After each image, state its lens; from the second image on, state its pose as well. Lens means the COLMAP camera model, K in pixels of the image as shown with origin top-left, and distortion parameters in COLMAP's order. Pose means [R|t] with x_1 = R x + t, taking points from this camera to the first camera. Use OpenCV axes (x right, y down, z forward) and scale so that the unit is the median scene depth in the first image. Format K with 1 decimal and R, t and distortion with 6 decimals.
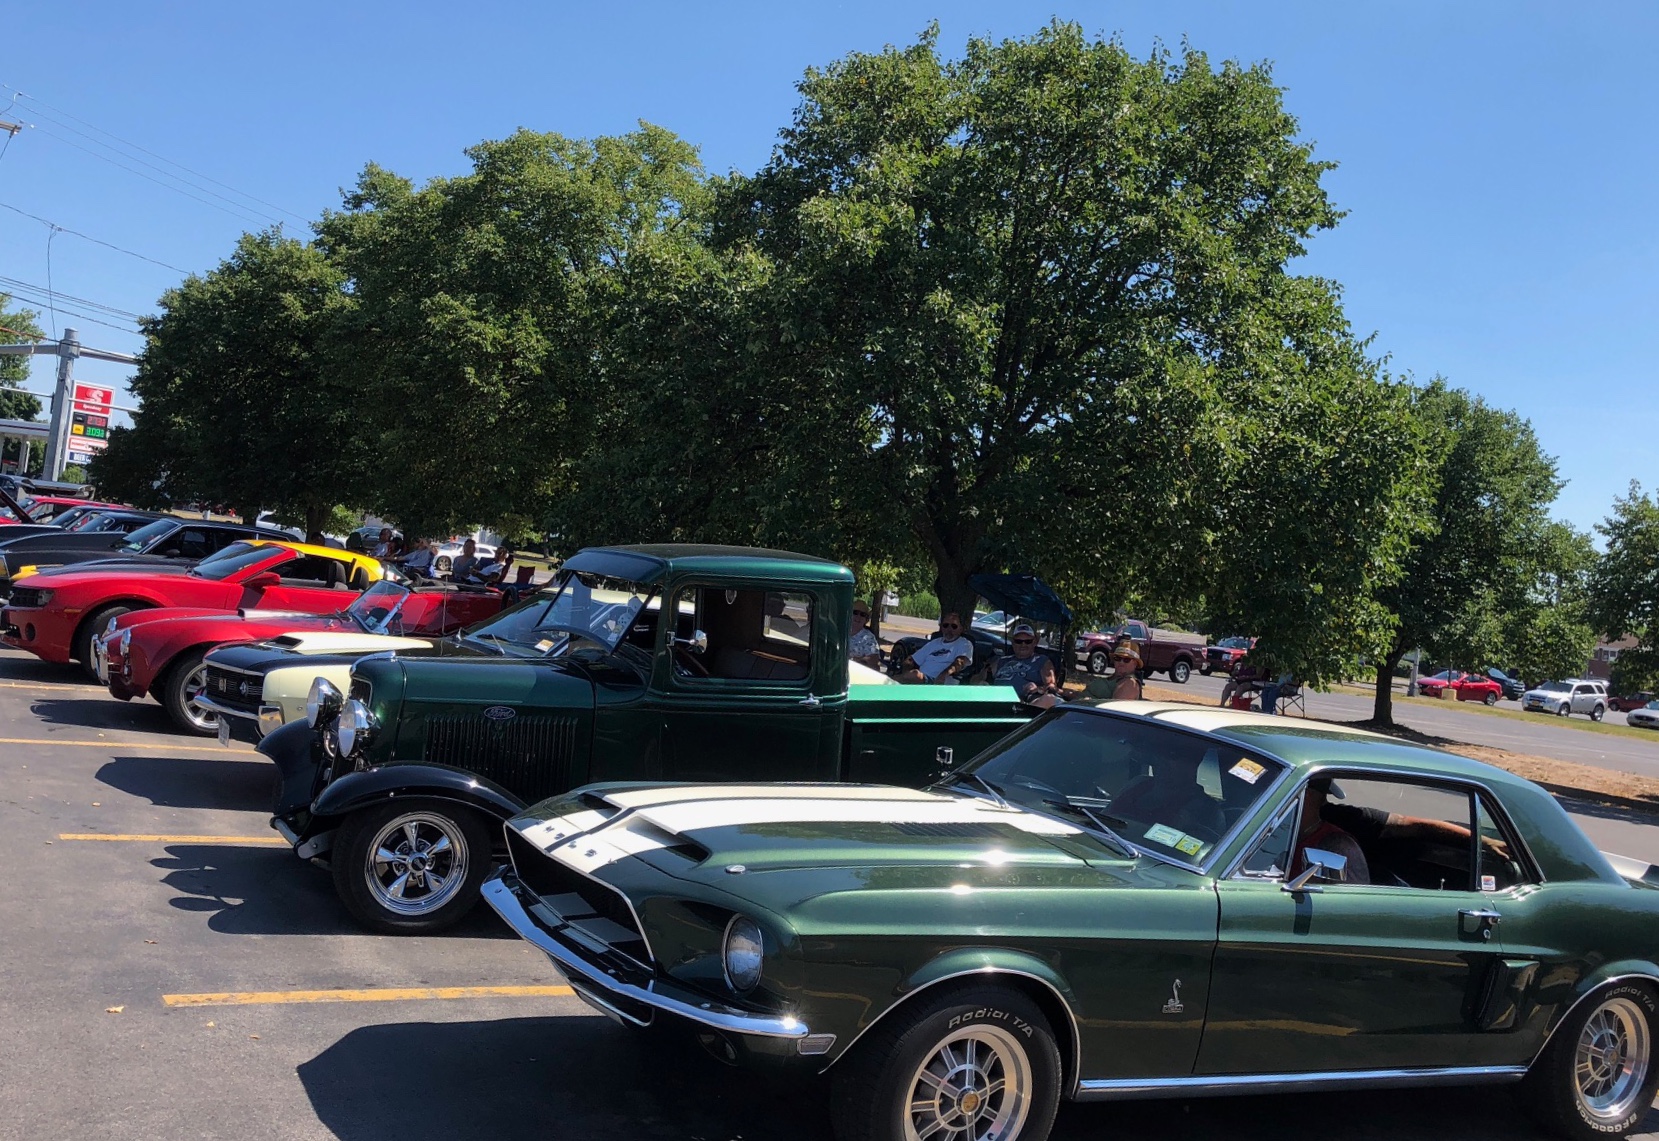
lens RADIAL K [[1639.6, 0, 832.0], [0, 1639.6, 514.3], [0, 0, 1]] dist [0.012081, 0.000159]
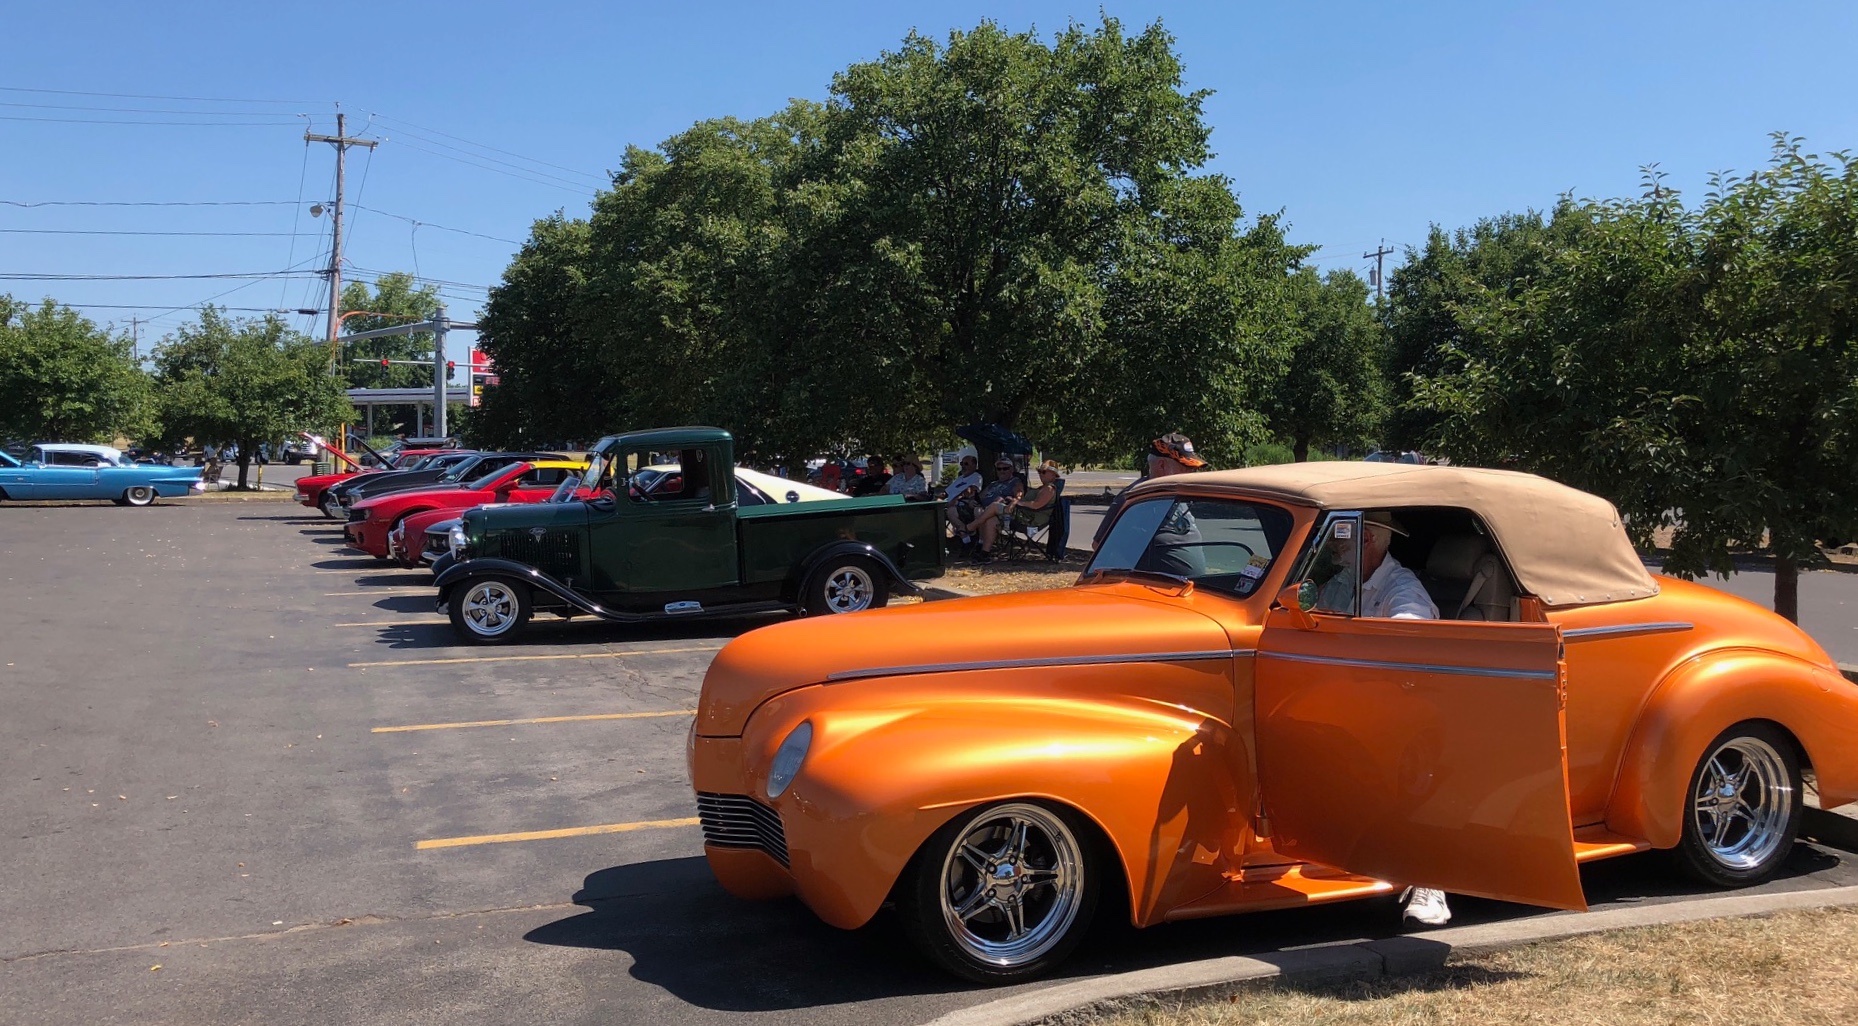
lens RADIAL K [[1641.1, 0, 922.9], [0, 1641.1, 453.4], [0, 0, 1]] dist [0.071168, 0.002641]
pose [[0.976639, -0.112593, -0.183027, 0.202165], [0.118426, 0.992736, 0.021222, 0.016682], [0.179308, -0.042401, 0.982879, -0.262844]]
